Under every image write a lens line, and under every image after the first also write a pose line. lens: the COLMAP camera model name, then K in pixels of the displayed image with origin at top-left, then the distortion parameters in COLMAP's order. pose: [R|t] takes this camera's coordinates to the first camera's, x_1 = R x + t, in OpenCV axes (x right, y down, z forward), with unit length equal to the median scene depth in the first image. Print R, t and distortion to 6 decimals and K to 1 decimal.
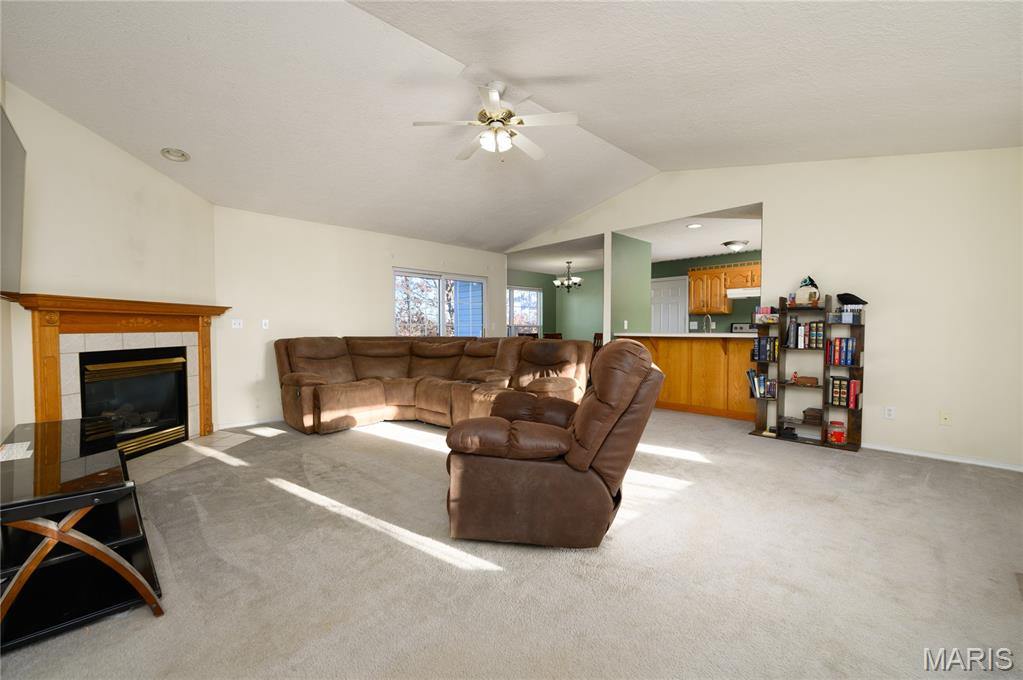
lens RADIAL K [[427.8, 0, 511.5], [0, 427.8, 340.0], [0, 0, 1]] dist [-0.000460, -0.000028]
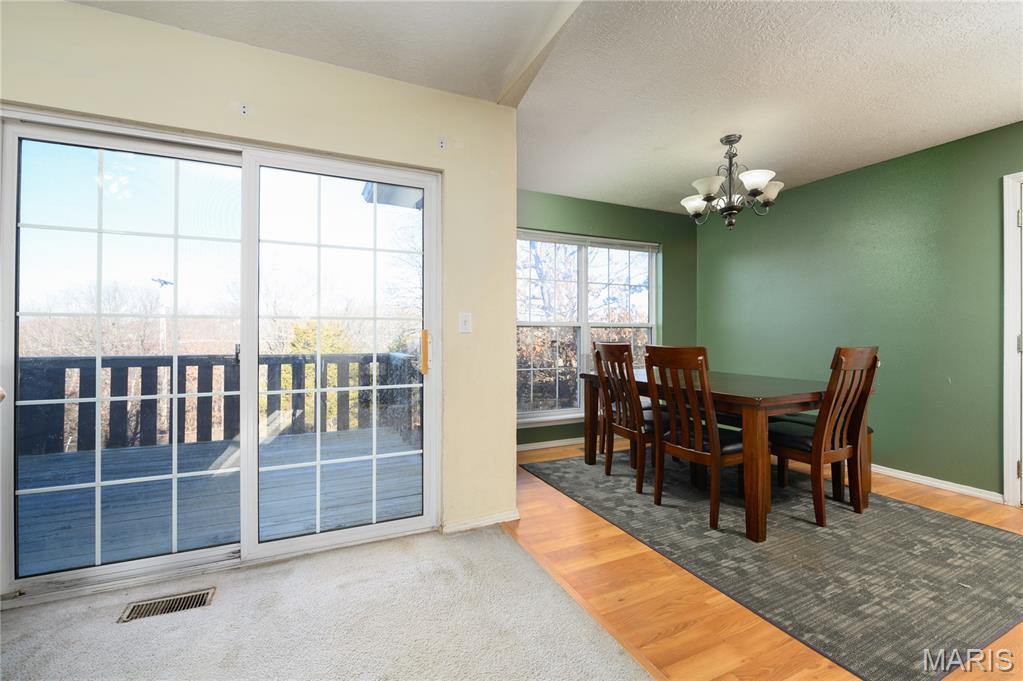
lens RADIAL K [[417.5, 0, 501.3], [0, 417.5, 330.4], [0, 0, 1]] dist [-0.001873, -0.000218]
pose [[0.940269, 0.005708, -0.340384, 0.083000], [-0.015481, 0.999542, -0.026004, -0.018588], [0.340080, 0.029720, 0.939927, 0.689049]]
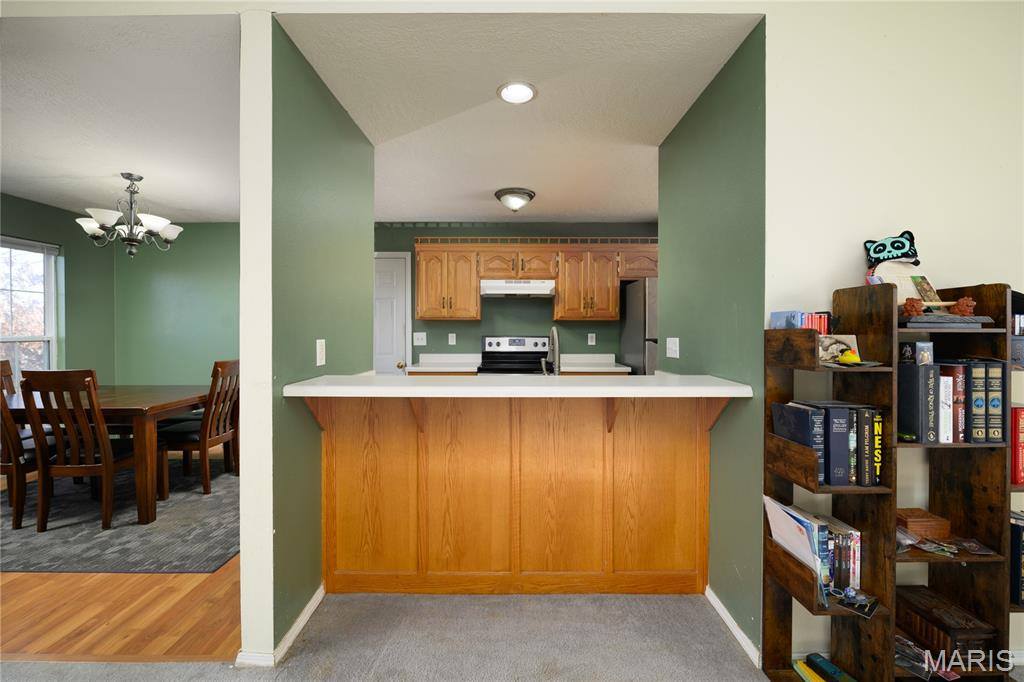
lens RADIAL K [[429.9, 0, 518.8], [0, 429.9, 333.6], [0, 0, 1]] dist [-0.009831, -0.000473]
pose [[0.702303, -0.002937, 0.711873, 0.116113], [0.015905, 0.999807, -0.011566, -0.035653], [-0.711701, 0.019445, 0.702213, 0.542482]]
